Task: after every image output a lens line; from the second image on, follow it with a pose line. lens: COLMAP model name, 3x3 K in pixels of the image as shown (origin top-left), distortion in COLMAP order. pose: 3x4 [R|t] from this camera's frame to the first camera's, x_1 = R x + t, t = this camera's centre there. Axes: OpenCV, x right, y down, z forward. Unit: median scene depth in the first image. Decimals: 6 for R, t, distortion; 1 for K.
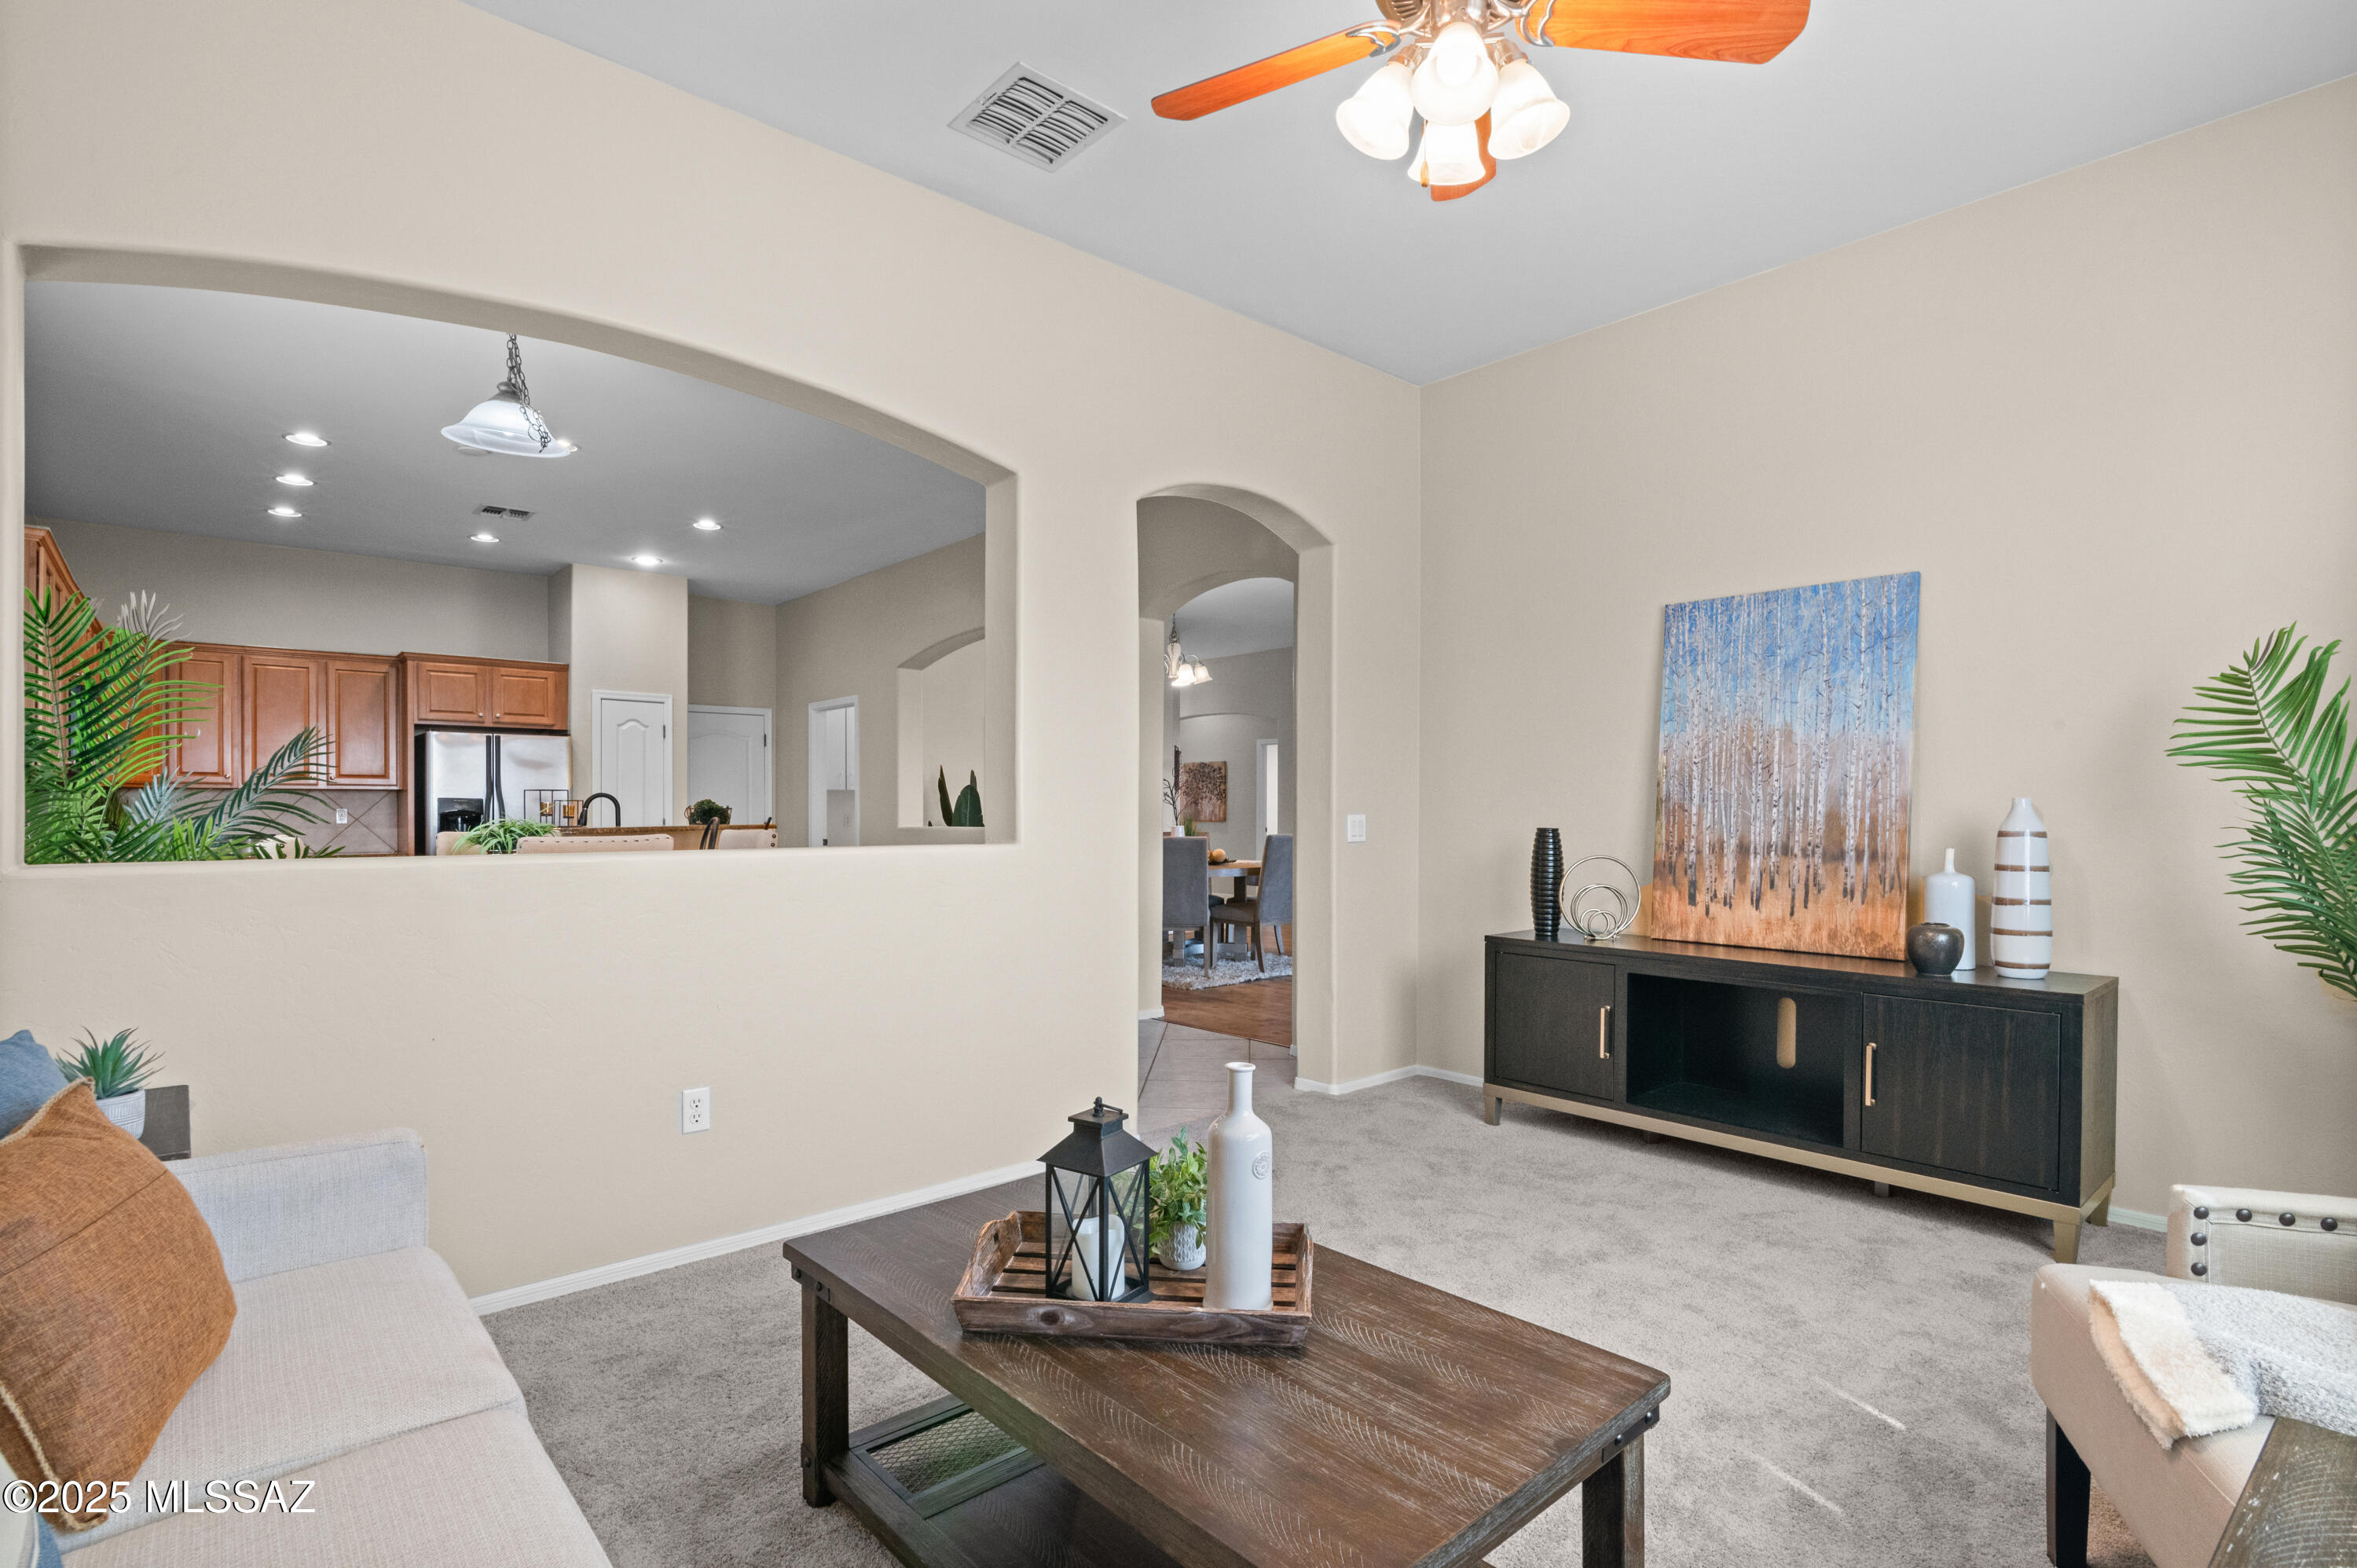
lens RADIAL K [[1133.6, 0, 1178.7], [0, 1133.6, 818.5], [0, 0, 1]] dist [-0.003595, -0.000501]
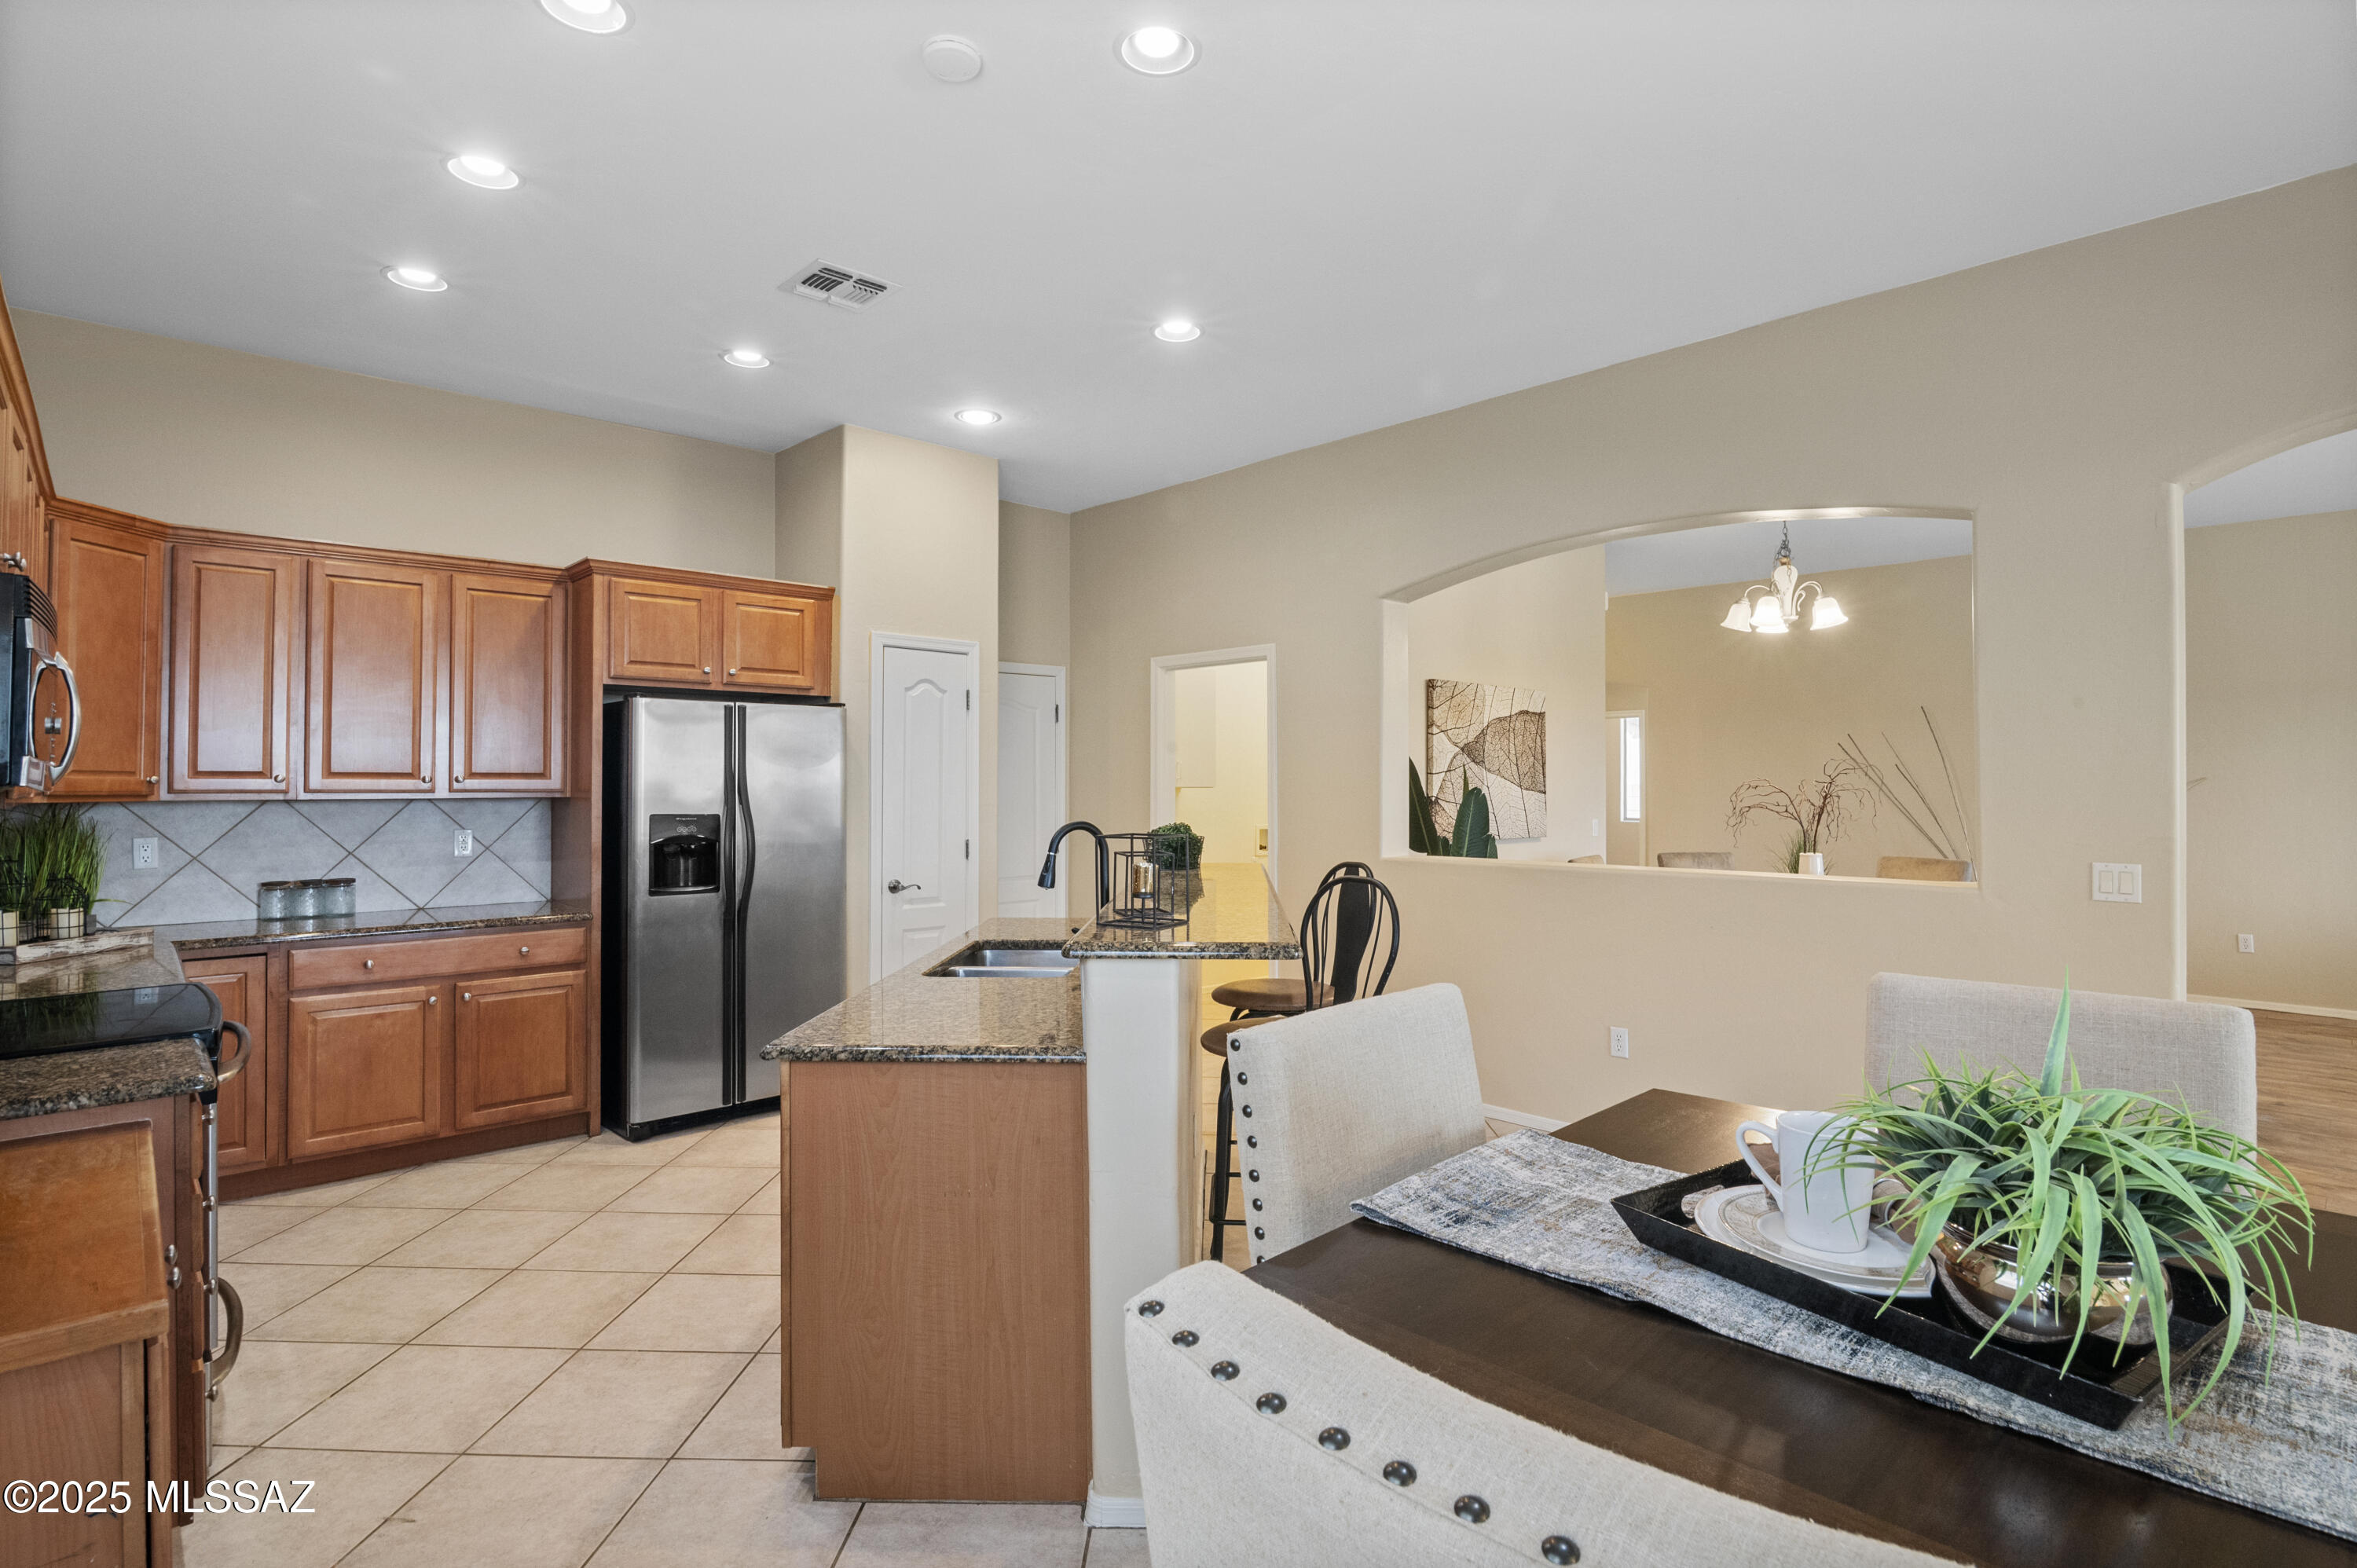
lens RADIAL K [[1152.5, 0, 1178.5], [0, 1152.5, 784.0], [0, 0, 1]] dist [-0.000462, 0.000049]
pose [[0.999287, 0.000723, 0.037760, -0.398749], [-0.000510, 0.999984, -0.005665, -0.029443], [-0.037764, 0.005641, 0.999271, 0.396673]]
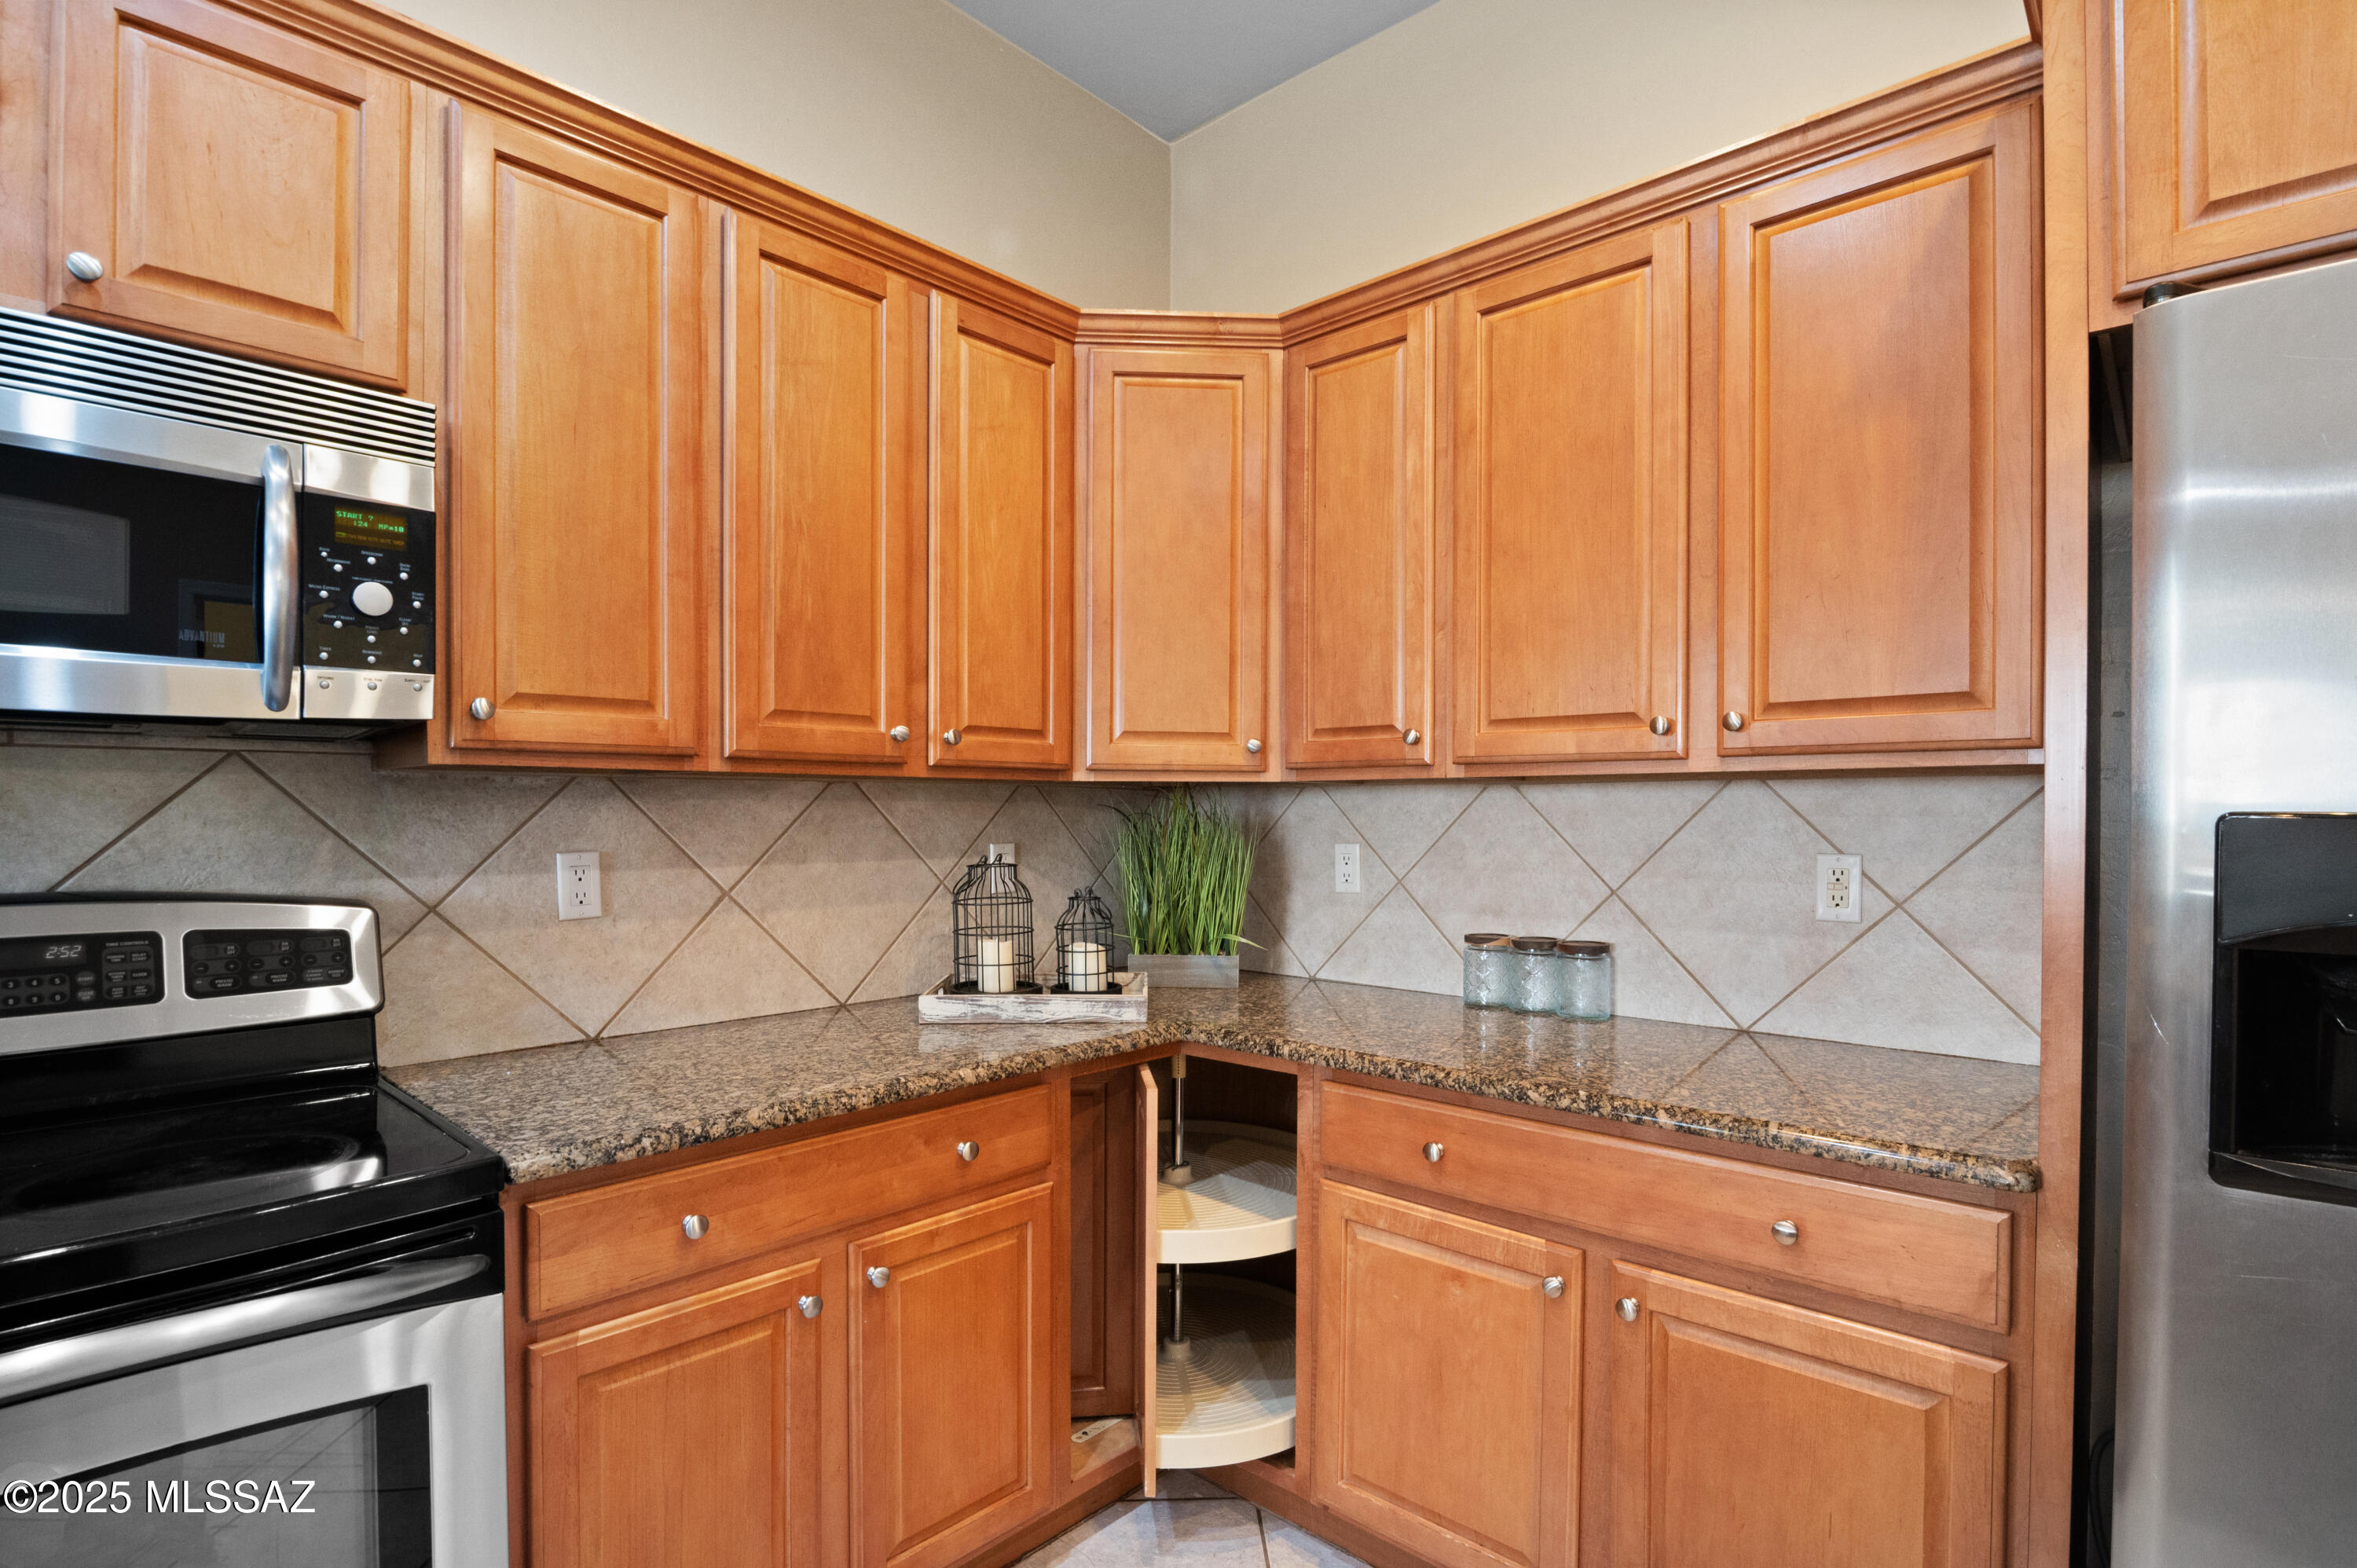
lens RADIAL K [[1133.6, 0, 1178.7], [0, 1133.6, 818.5], [0, 0, 1]] dist [-0.003595, -0.000501]
pose [[0.124962, 0.007146, -0.992136, -0.529243], [-0.007788, 0.999950, 0.006221, -0.016798], [0.992131, 0.006949, 0.125012, 0.843802]]
